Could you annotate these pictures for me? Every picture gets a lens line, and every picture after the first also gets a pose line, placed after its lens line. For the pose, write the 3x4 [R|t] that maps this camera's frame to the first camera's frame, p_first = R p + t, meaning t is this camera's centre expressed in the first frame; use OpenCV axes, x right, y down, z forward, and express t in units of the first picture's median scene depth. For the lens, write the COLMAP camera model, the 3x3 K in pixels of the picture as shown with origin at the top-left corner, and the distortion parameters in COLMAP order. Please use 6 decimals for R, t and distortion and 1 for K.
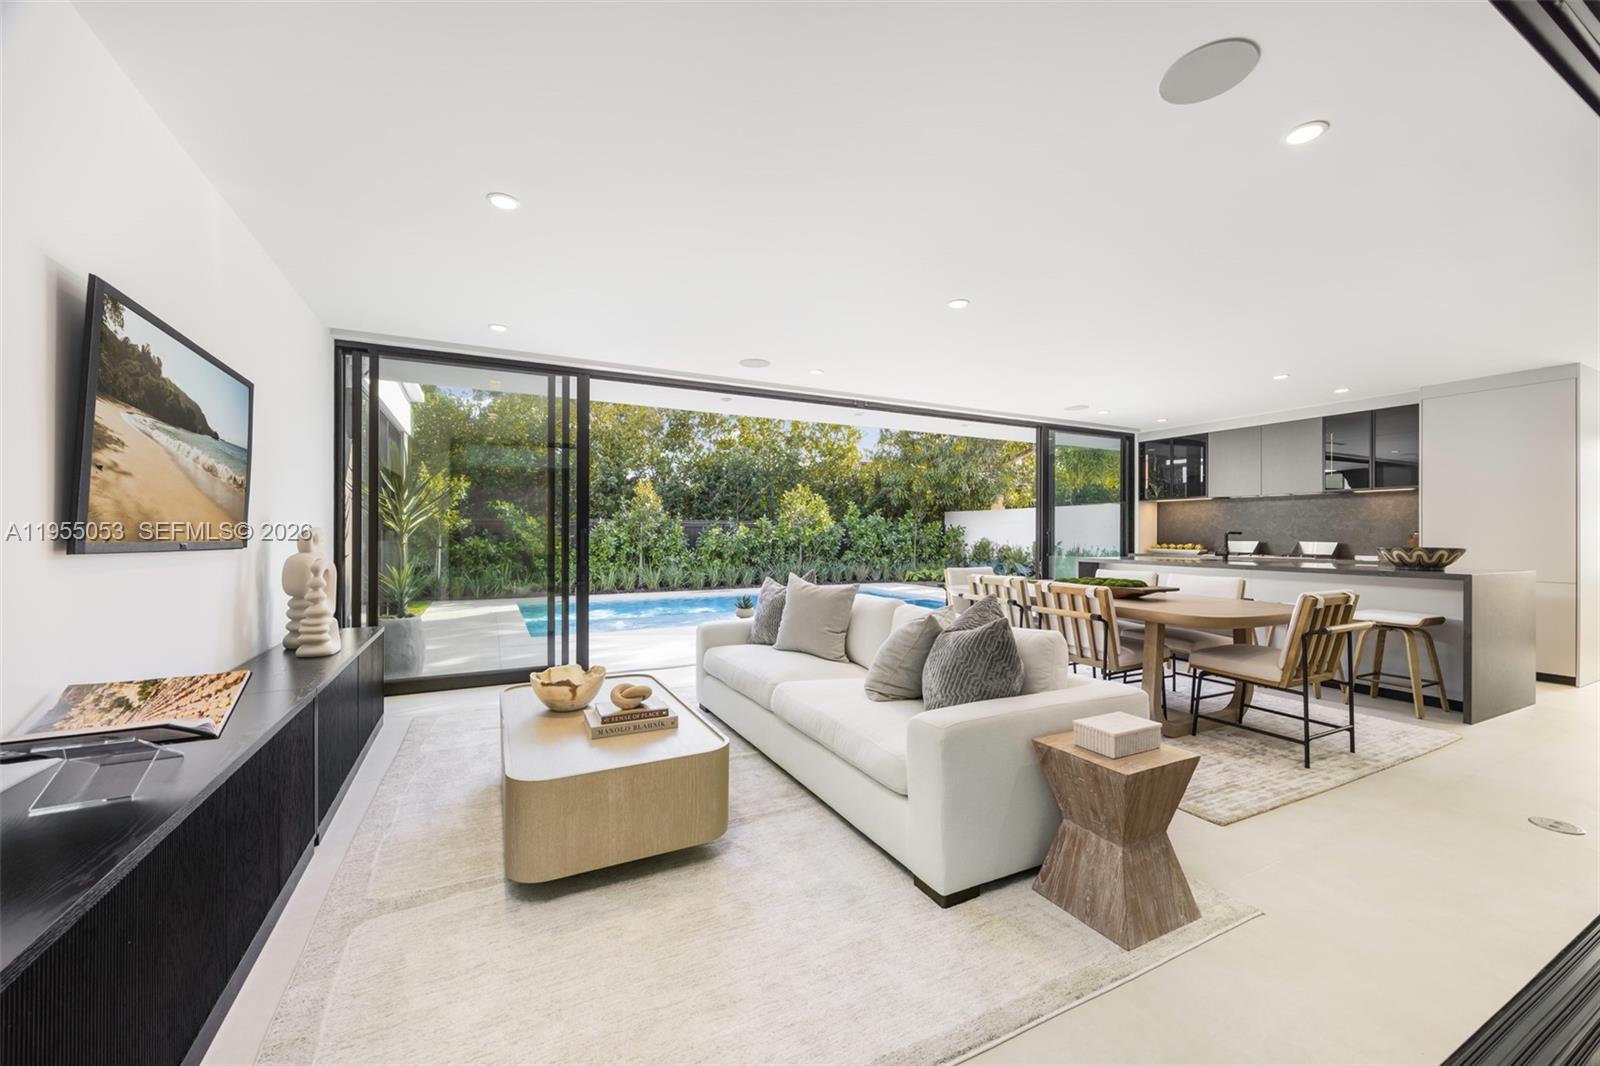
lens RADIAL K [[622.5, 0, 803.1], [0, 622.5, 534.5], [0, 0, 1]] dist [-0.002983, -0.000312]
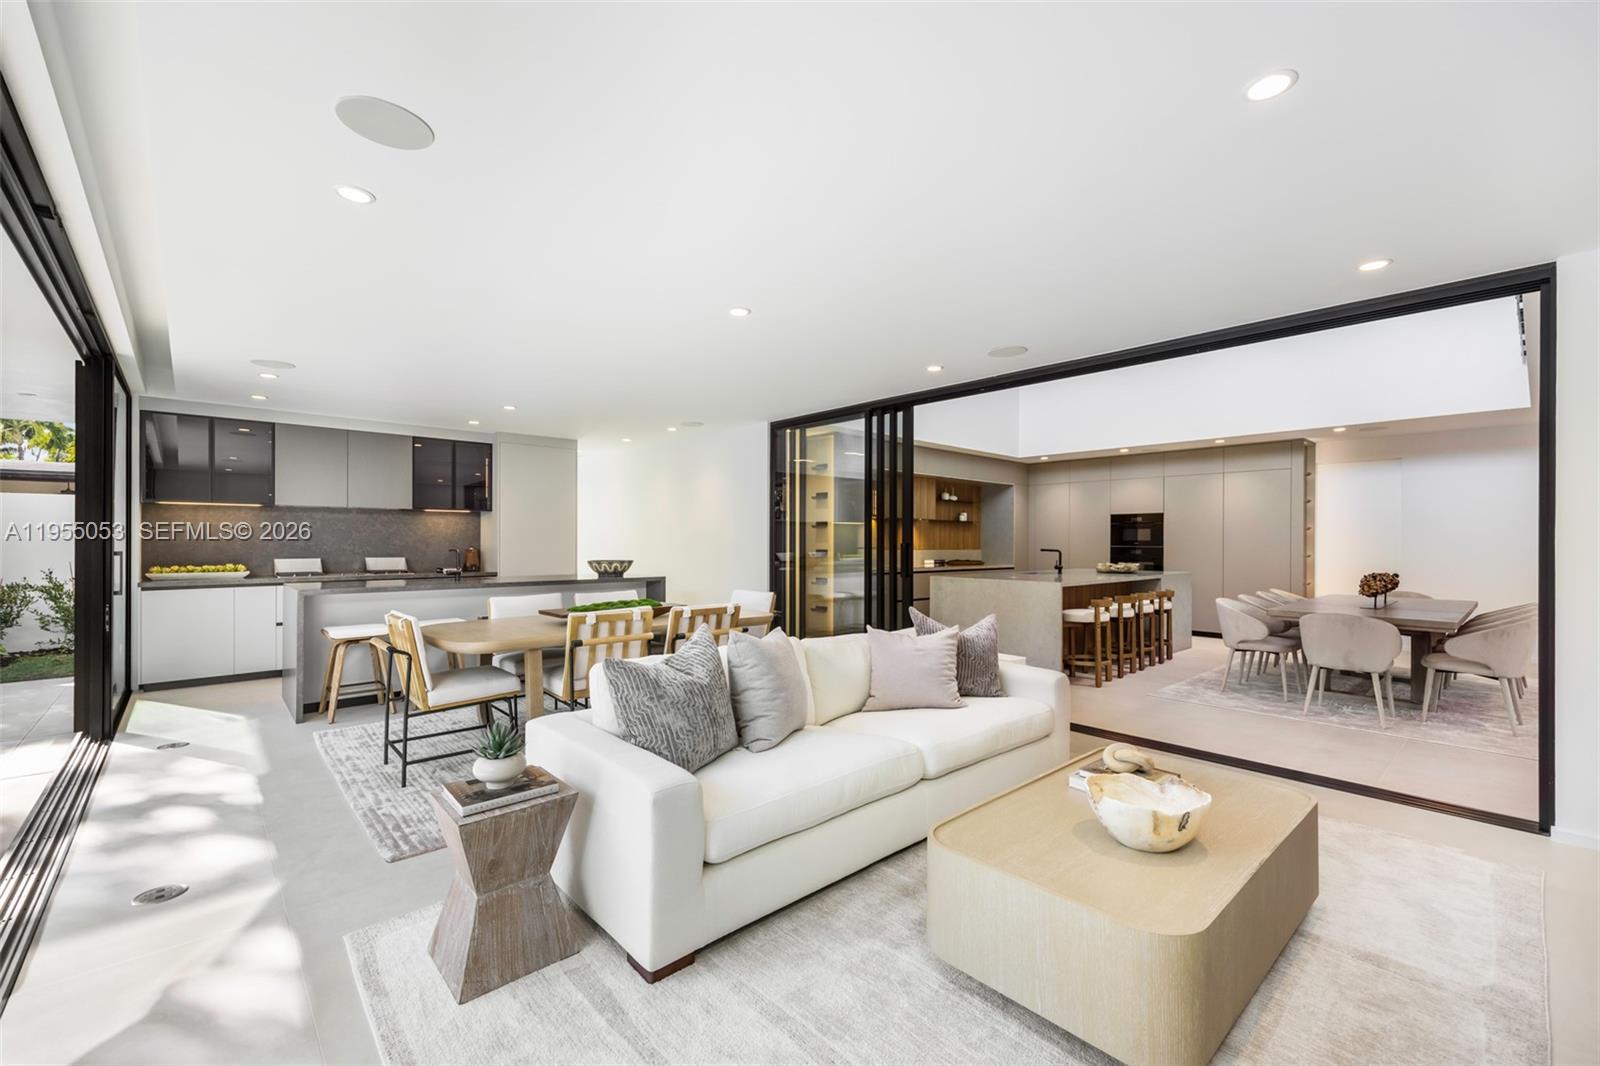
lens RADIAL K [[673.9, 0, 803.3], [0, 673.9, 537.8], [0, 0, 1]] dist [-0.000051, -0.000002]
pose [[-0.258609, 0.000381, 0.965982, -0.164480], [-0.003169, 0.999994, -0.001243, -0.008593], [-0.965977, -0.003383, -0.258606, 0.266798]]
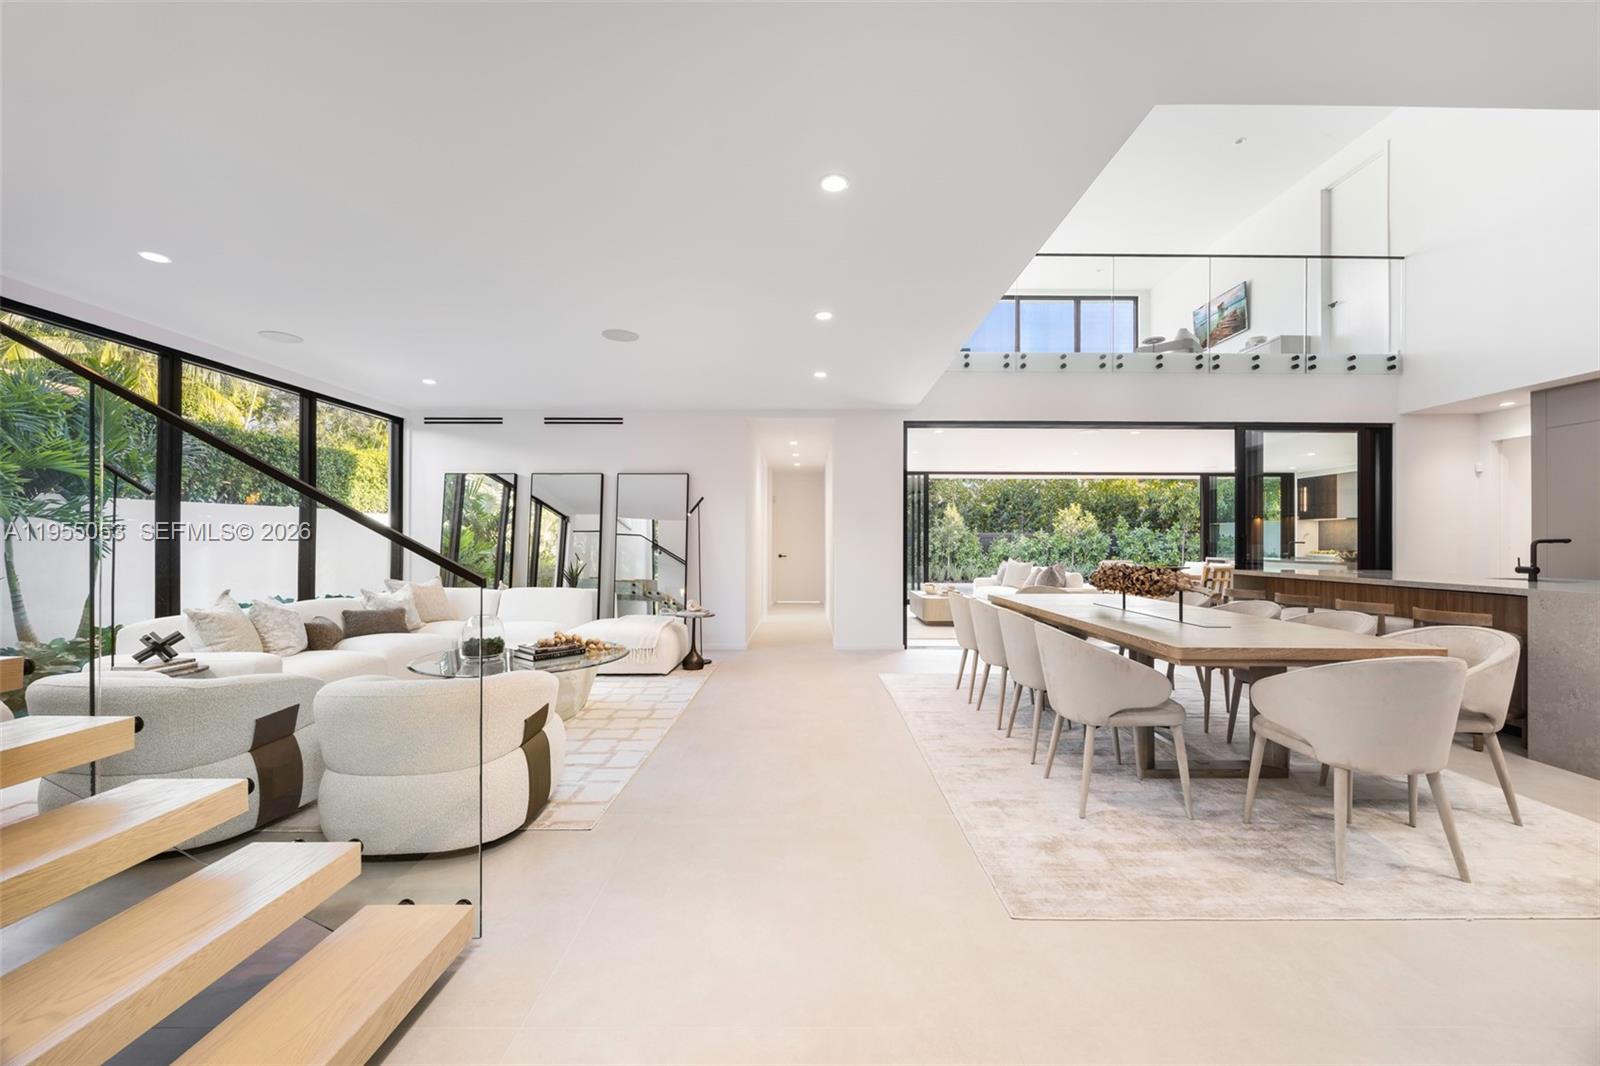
lens RADIAL K [[622.5, 0, 804.4], [0, 622.5, 539.6], [0, 0, 1]] dist [-0.002983, -0.000312]
pose [[0.888311, -0.001010, -0.459241, 0.101291], [-0.001698, 0.999984, -0.005483, 0.000289], [0.459239, 0.005650, 0.888295, -0.420798]]
